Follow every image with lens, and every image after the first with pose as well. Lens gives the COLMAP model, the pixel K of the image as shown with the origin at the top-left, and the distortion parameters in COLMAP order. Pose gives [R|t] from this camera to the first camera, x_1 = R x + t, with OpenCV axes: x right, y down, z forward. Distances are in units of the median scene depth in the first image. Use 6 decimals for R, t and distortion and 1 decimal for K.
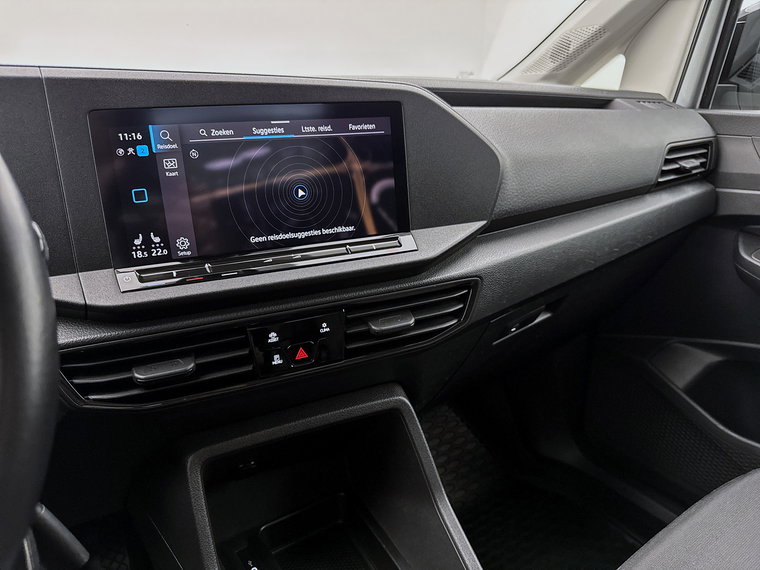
lens RADIAL K [[546.1, 0, 394.7], [0, 546.1, 289.3], [0, 0, 1]] dist [0.014939, -0.051921]
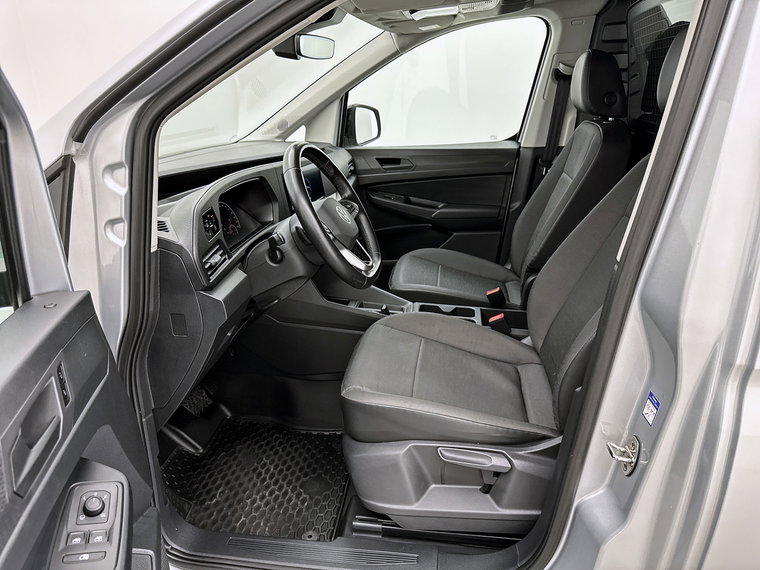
lens RADIAL K [[546.1, 0, 380.1], [0, 546.1, 287.3], [0, 0, 1]] dist [0.014939, -0.051921]
pose [[0.665143, -0.260695, 0.699731, -2.116110], [0.268981, 0.957818, 0.101163, 0.161521], [-0.696587, 0.120927, 0.707208, -1.448694]]
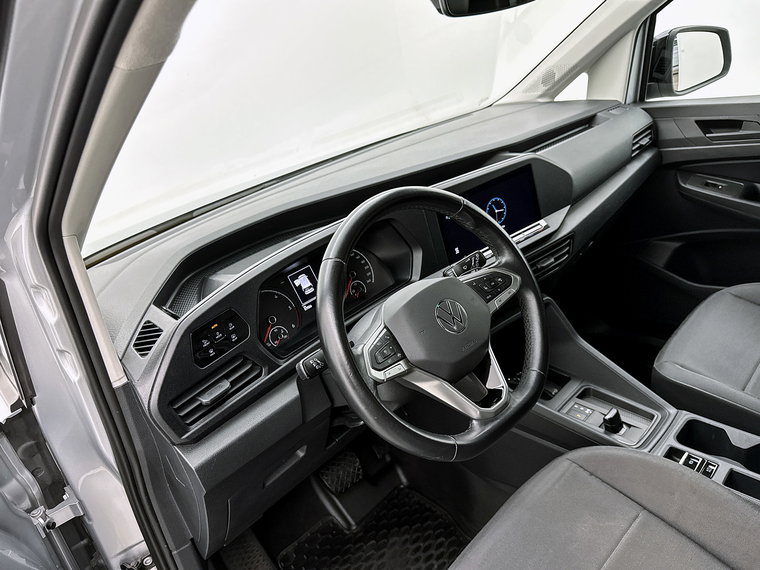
lens RADIAL K [[568.5, 0, 392.7], [0, 568.5, 268.5], [0, 0, 1]] dist [0.013661, -0.004845]
pose [[0.966720, -0.231140, 0.109670, -0.781167], [0.225937, 0.972421, 0.057886, -0.169621], [-0.120025, -0.031181, 0.992281, -1.074519]]
